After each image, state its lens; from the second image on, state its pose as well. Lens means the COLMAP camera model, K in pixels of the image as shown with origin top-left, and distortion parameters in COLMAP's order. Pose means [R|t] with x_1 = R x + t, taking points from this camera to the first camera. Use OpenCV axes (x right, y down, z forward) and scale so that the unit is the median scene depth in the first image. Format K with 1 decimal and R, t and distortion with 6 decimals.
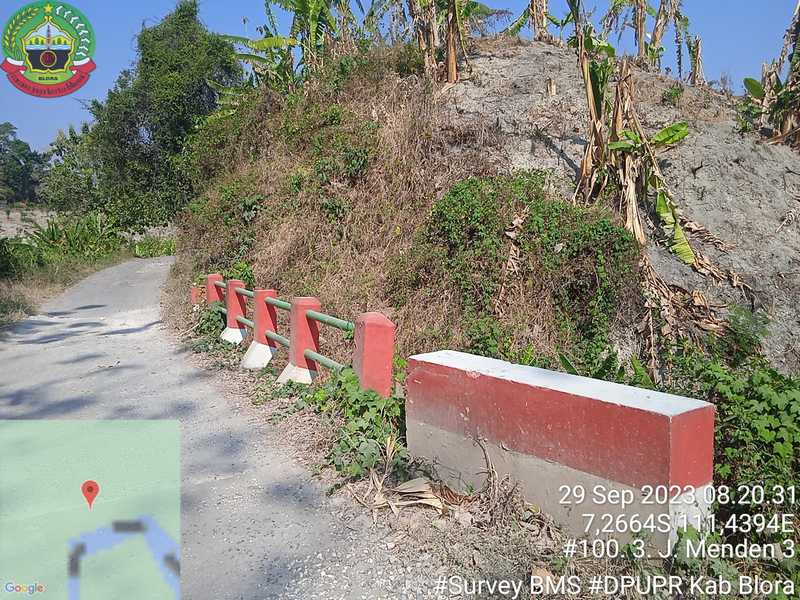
lens RADIAL K [[656.4, 0, 401.3], [0, 656.4, 305.3], [0, 0, 1]] dist [0.045200, -0.037994]
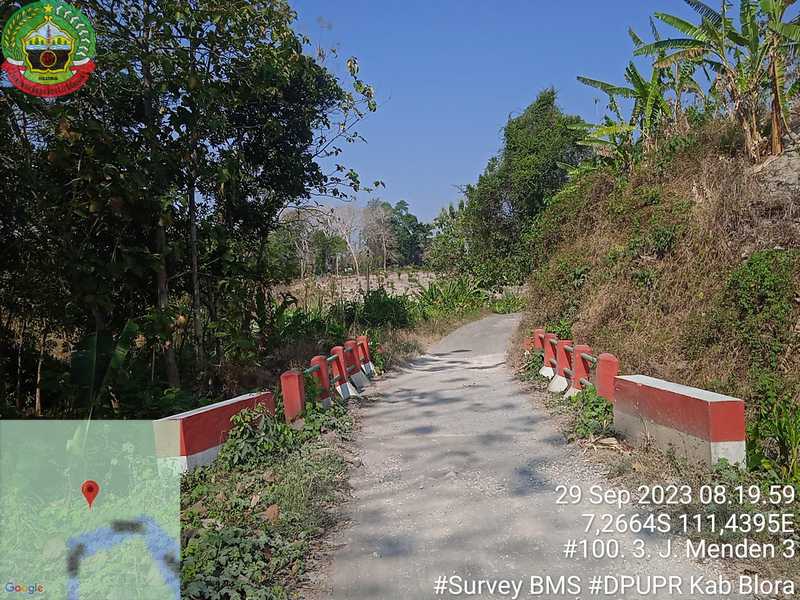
lens RADIAL K [[656.4, 0, 400.8], [0, 656.4, 308.0], [0, 0, 1]] dist [0.045200, -0.037994]
pose [[0.864555, 0.007350, -0.502485, 0.119027], [-0.047391, 0.996630, -0.066961, 0.011065], [0.500299, 0.081704, 0.861989, -0.262602]]
